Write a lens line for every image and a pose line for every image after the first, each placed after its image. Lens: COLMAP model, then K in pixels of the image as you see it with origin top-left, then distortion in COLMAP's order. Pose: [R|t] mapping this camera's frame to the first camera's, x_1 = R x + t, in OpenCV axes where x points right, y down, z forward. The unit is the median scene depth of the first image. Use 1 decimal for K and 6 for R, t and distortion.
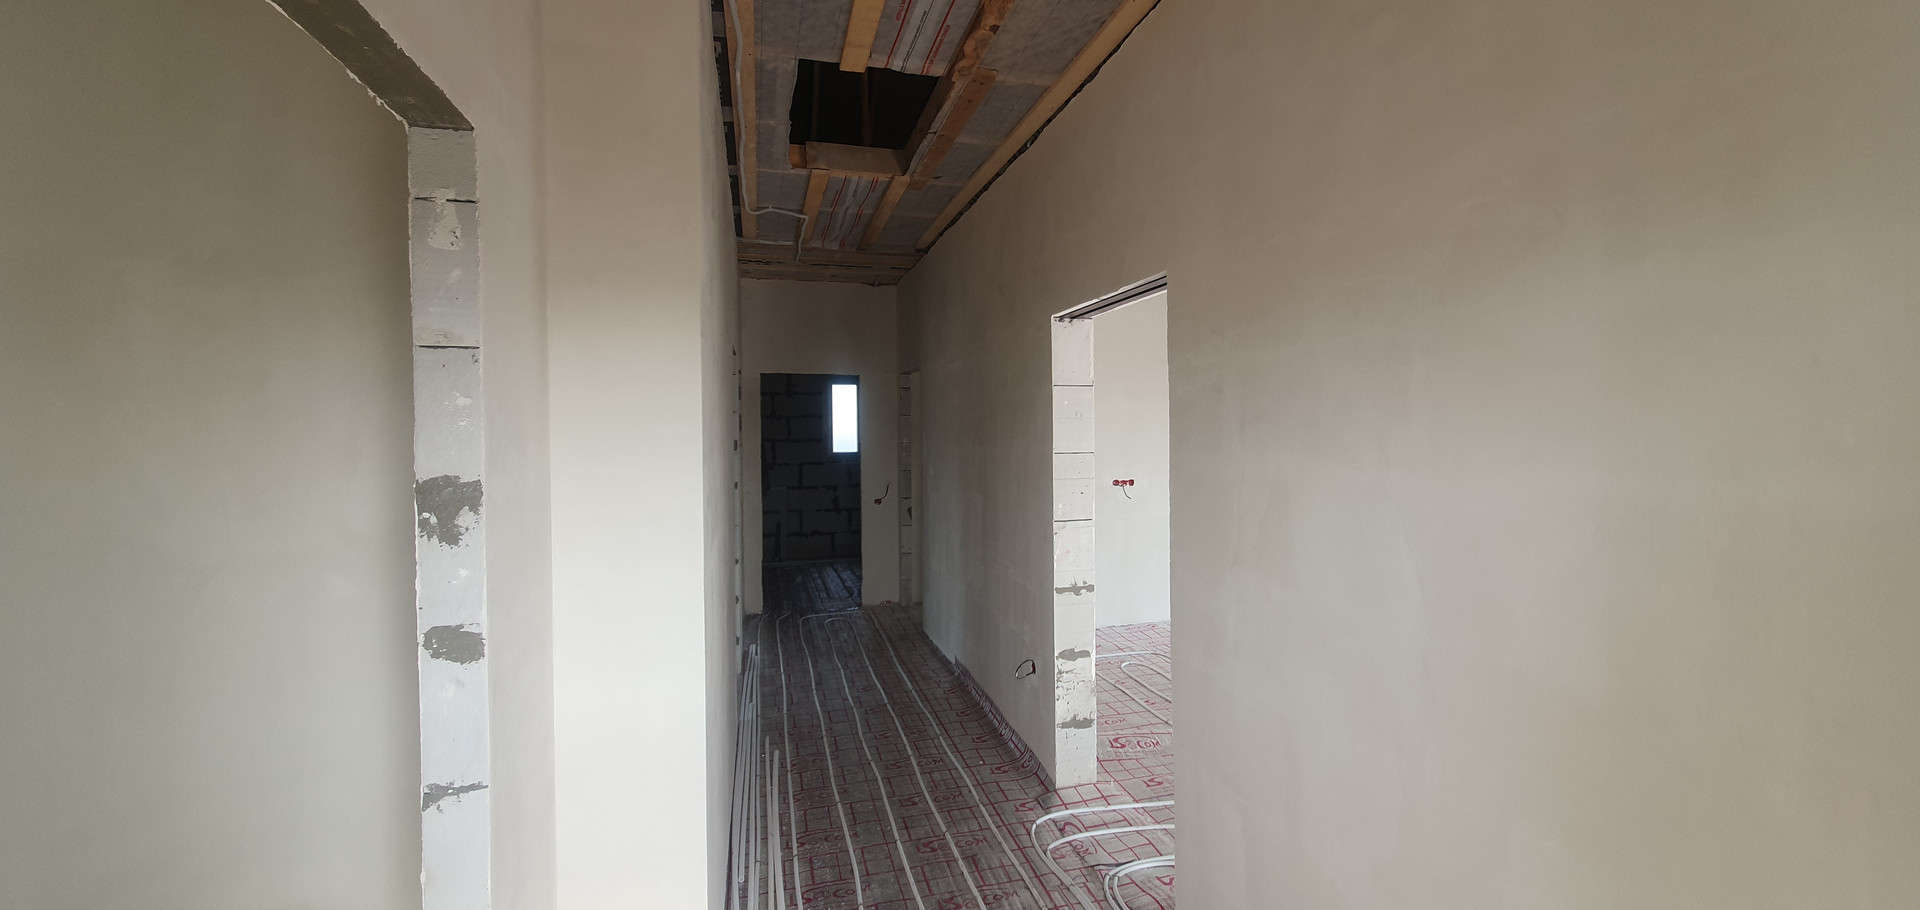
lens RADIAL K [[769.7, 0, 957.7], [0, 769.7, 451.0], [0, 0, 1]] dist [0.007441, 0.000310]
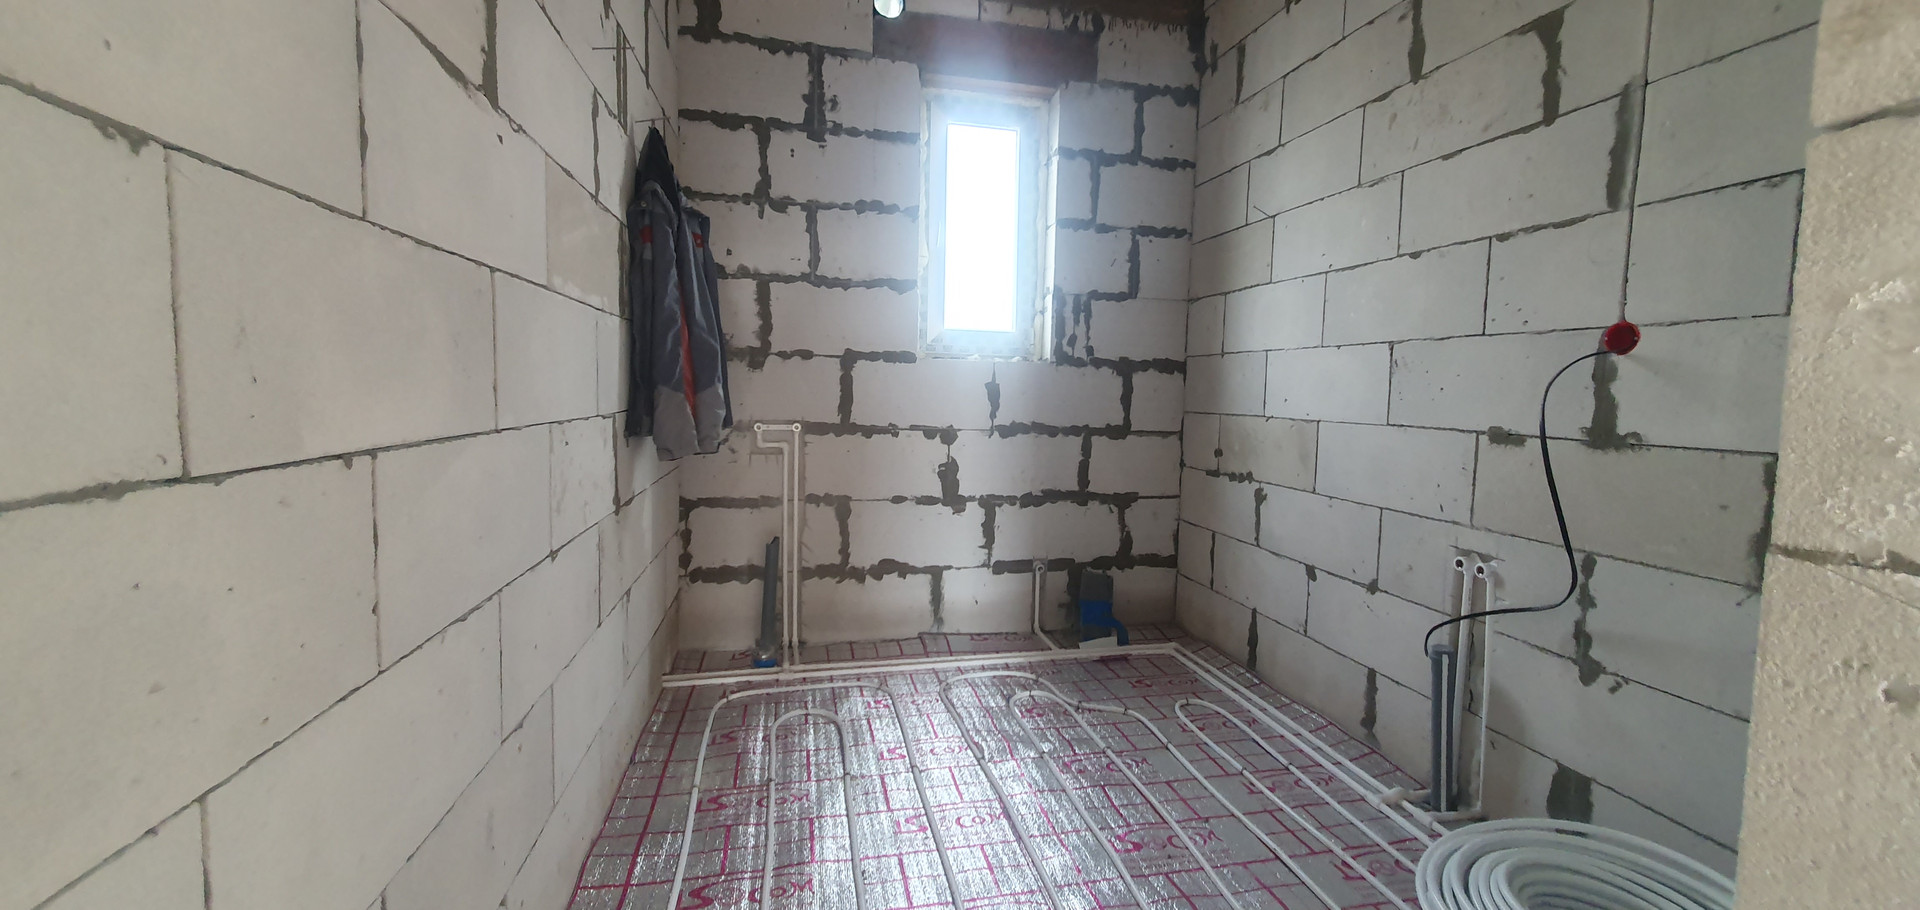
lens RADIAL K [[769.7, 0, 966.4], [0, 769.7, 451.2], [0, 0, 1]] dist [0.007441, 0.000310]
pose [[0.998946, 0.031629, -0.033271, -0.141735], [-0.030170, 0.998598, 0.043486, 0.041153], [0.034600, -0.042437, 0.998500, 0.676422]]
